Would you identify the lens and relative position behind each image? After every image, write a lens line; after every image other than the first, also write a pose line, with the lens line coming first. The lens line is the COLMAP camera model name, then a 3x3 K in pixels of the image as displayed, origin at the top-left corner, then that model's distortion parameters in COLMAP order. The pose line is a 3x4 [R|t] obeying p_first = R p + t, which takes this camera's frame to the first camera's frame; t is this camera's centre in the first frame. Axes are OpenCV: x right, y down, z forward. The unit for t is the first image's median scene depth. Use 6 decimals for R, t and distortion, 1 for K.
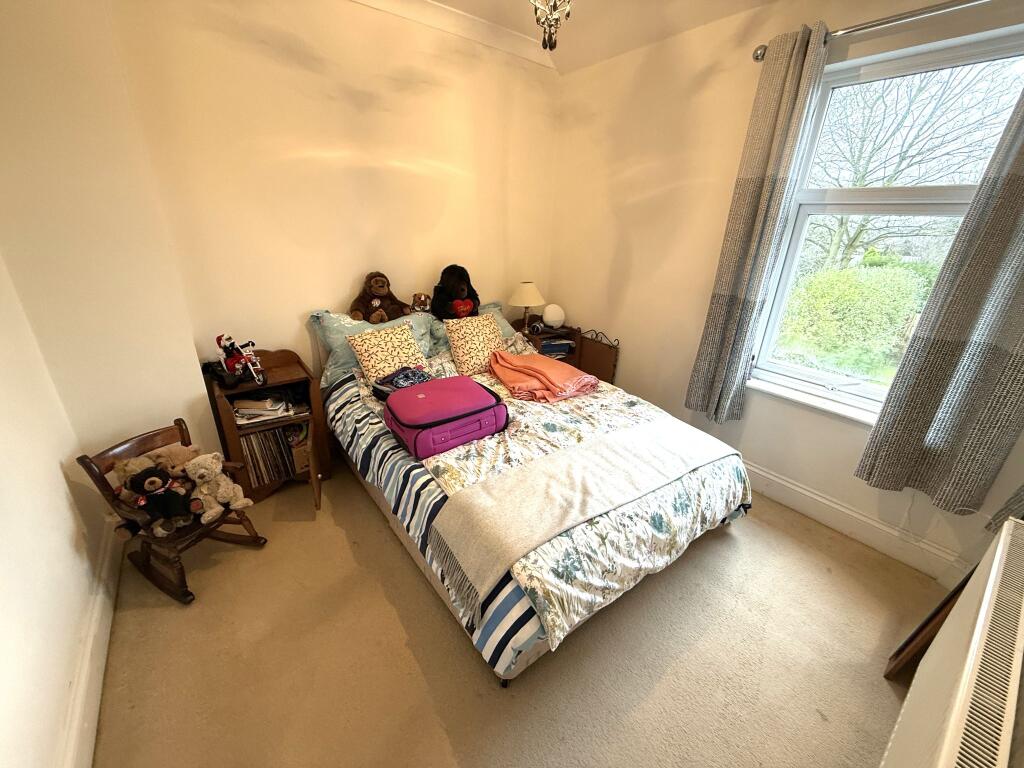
lens RADIAL K [[406.8, 0, 508.9], [0, 406.8, 383.9], [0, 0, 1]] dist [0.000655, 0.000136]
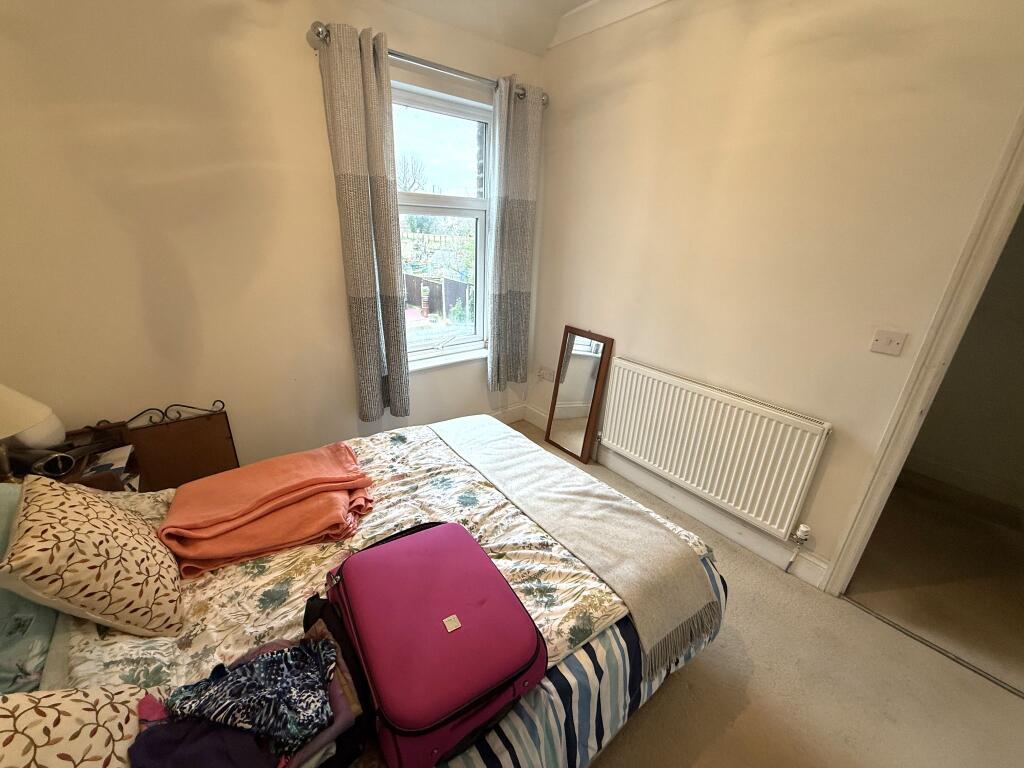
lens RADIAL K [[406.8, 0, 509.7], [0, 406.8, 383.1], [0, 0, 1]] dist [0.000655, 0.000136]
pose [[-0.026931, -0.391737, 0.919683, -0.427138], [0.338104, 0.862226, 0.377164, -0.285897], [-0.940723, 0.321106, 0.109227, 0.632117]]
